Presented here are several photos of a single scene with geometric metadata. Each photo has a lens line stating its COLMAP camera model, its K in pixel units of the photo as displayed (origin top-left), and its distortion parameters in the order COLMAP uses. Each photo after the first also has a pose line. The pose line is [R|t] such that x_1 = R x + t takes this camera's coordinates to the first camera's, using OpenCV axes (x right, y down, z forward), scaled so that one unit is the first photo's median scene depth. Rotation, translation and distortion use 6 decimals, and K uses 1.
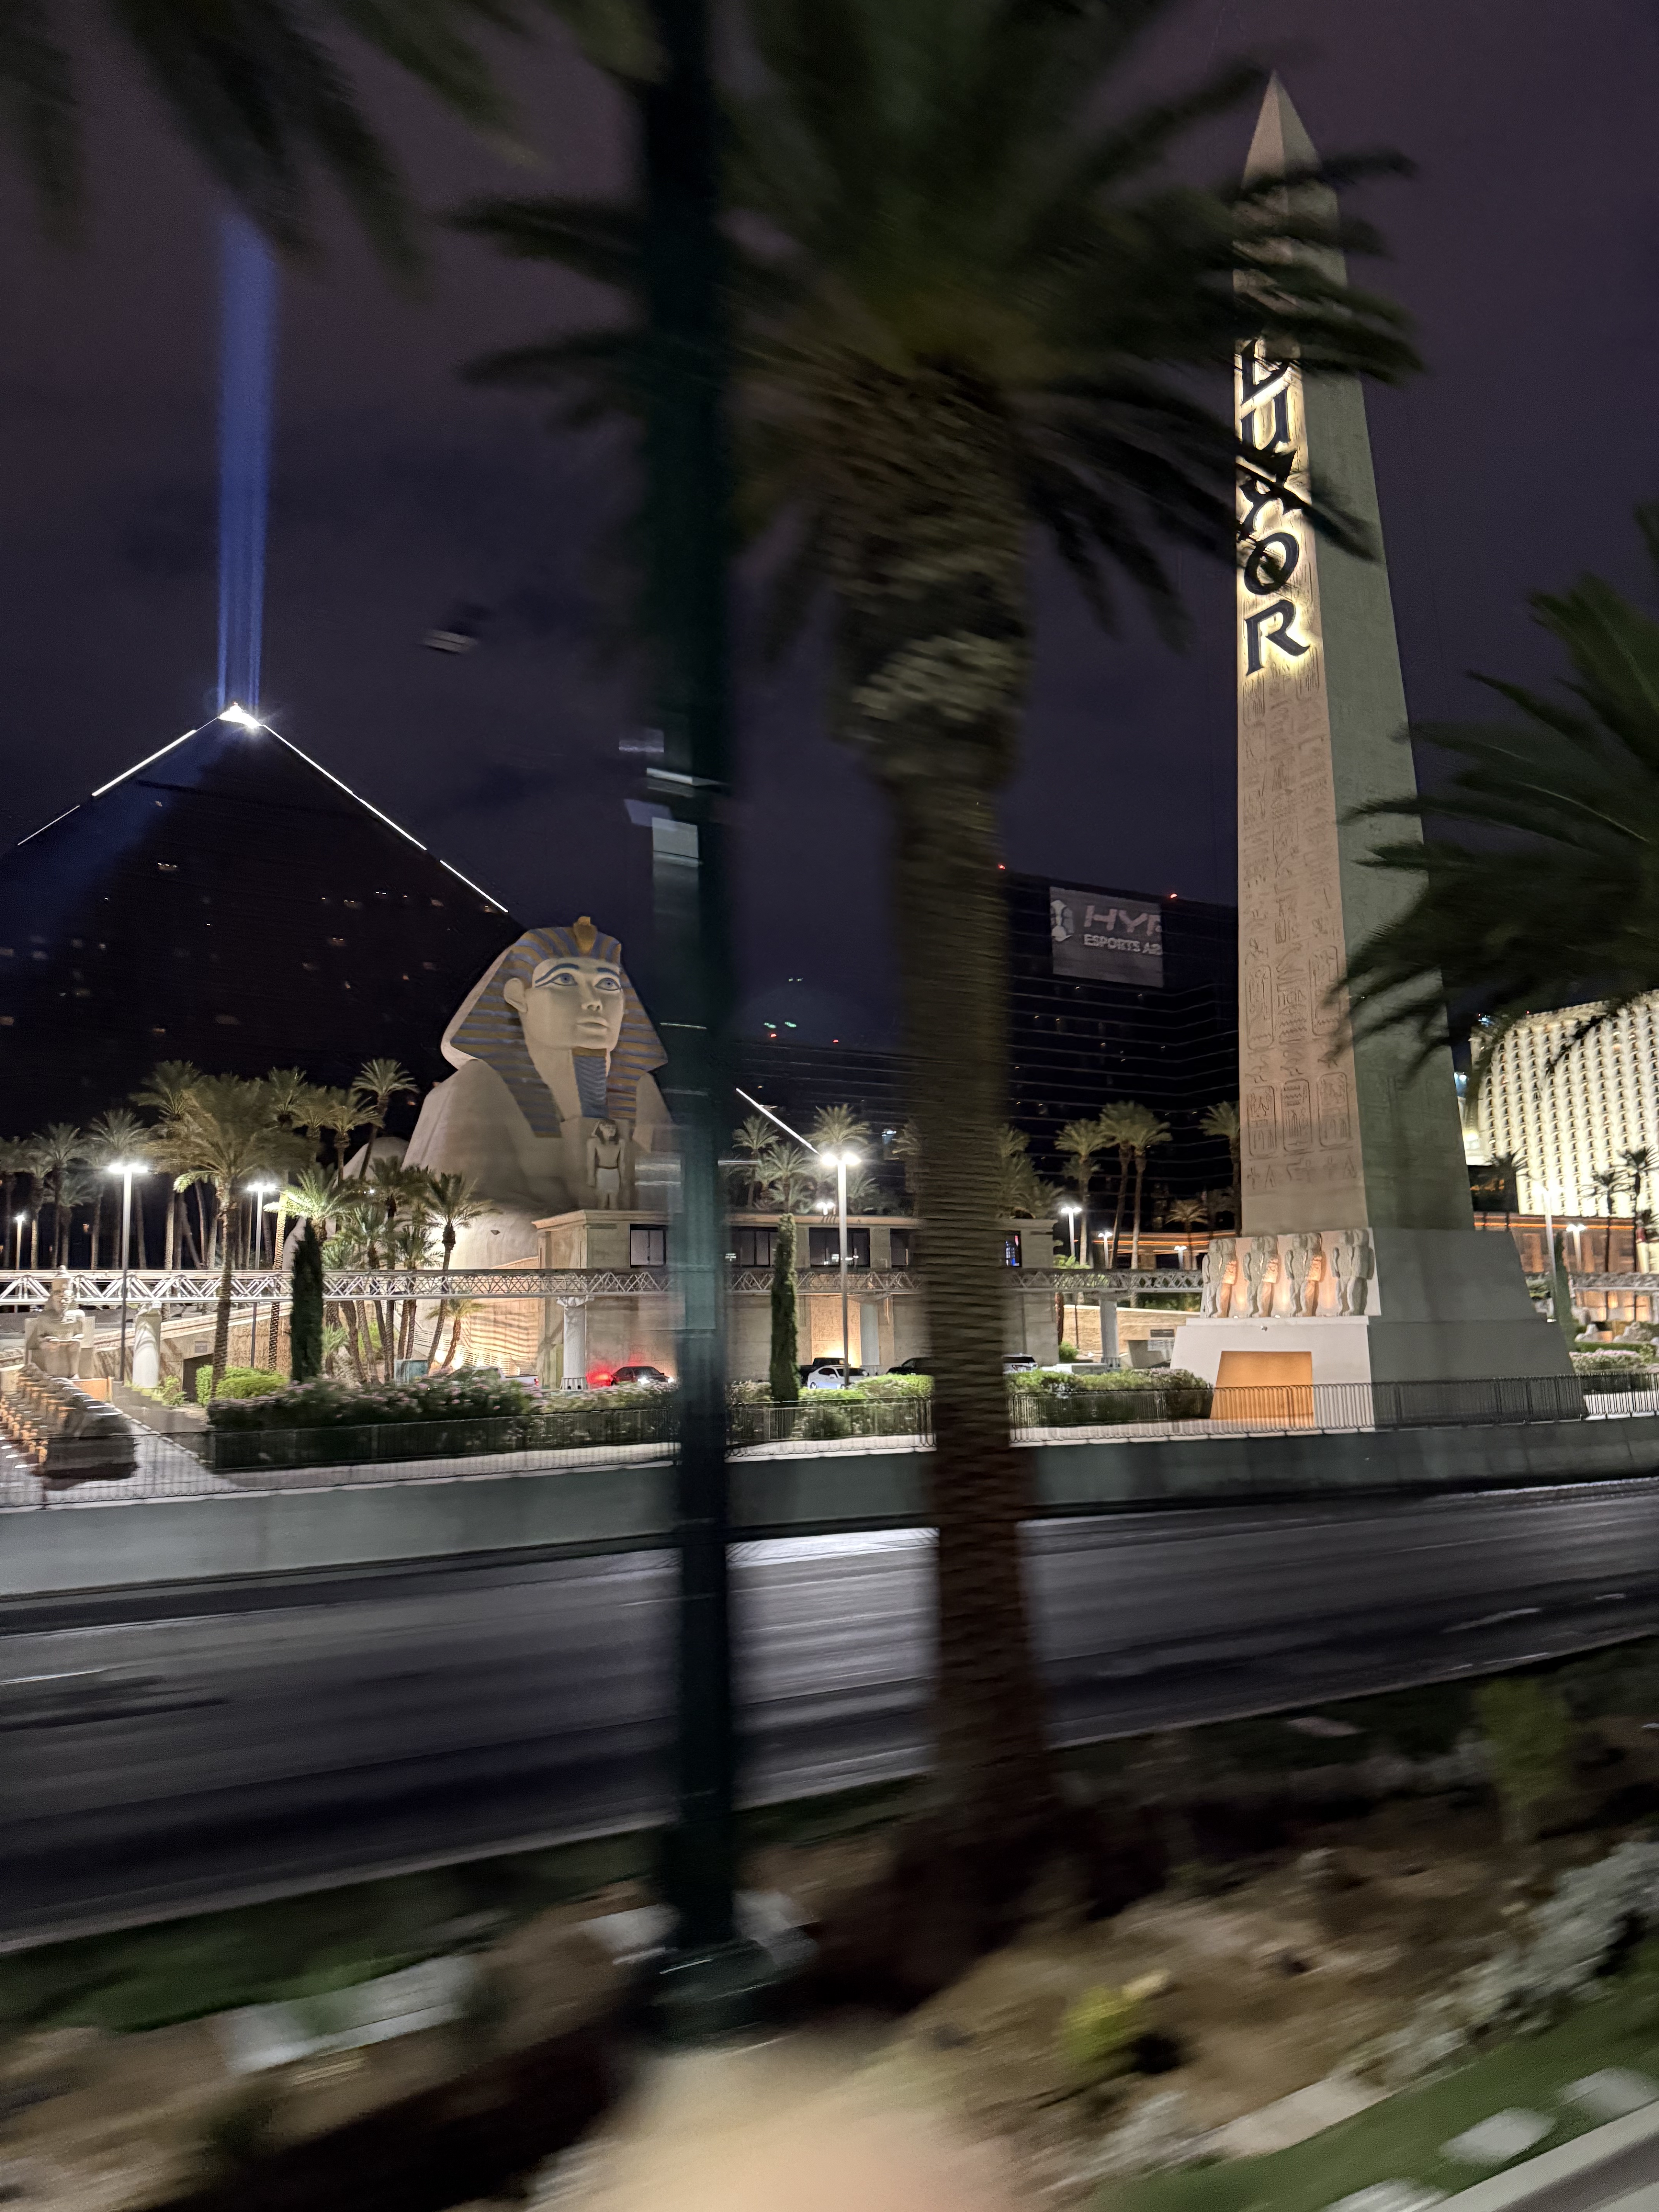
lens RADIAL K [[1553.0, 0, 831.9], [0, 1553.0, 1083.9], [0, 0, 1]] dist [0.059183, -0.036707]
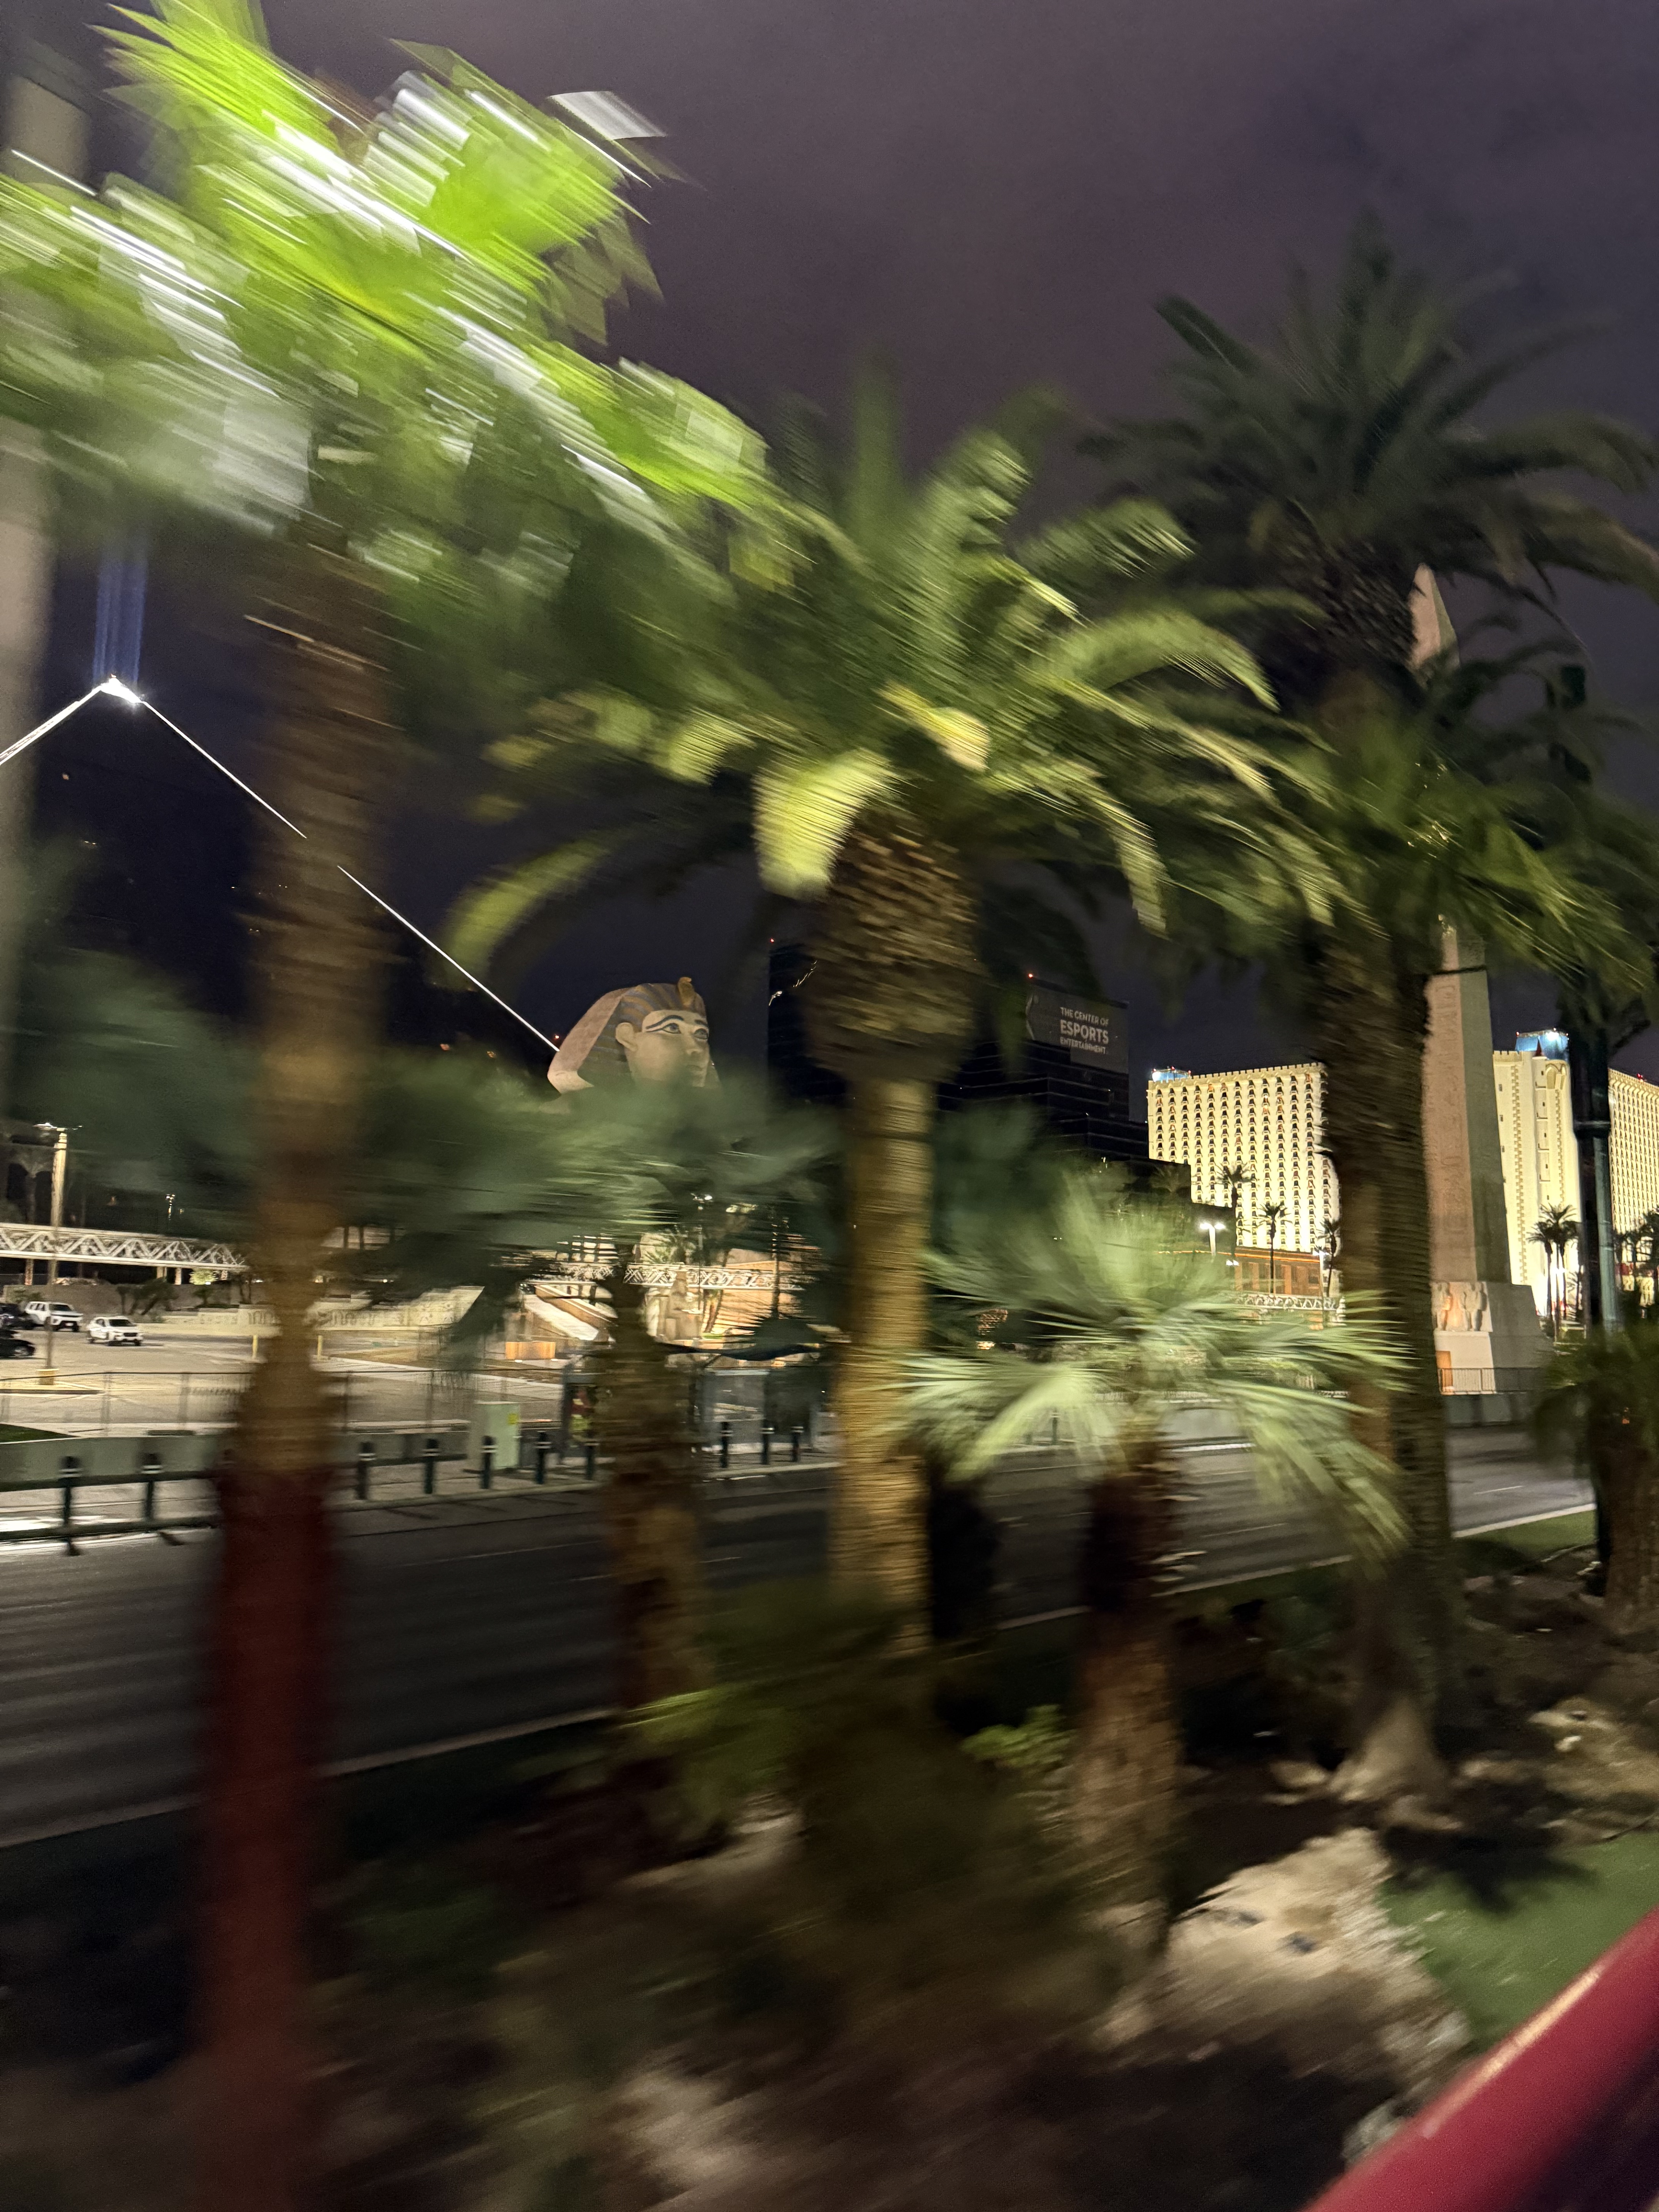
lens RADIAL K [[1553.0, 0, 851.1], [0, 1553.0, 1121.4], [0, 0, 1]] dist [0.059183, -0.036707]
pose [[0.961134, 0.070408, 0.266952, -0.498670], [-0.078095, 0.996778, 0.018272, -0.038252], [-0.264806, -0.038410, 0.963536, -0.303213]]
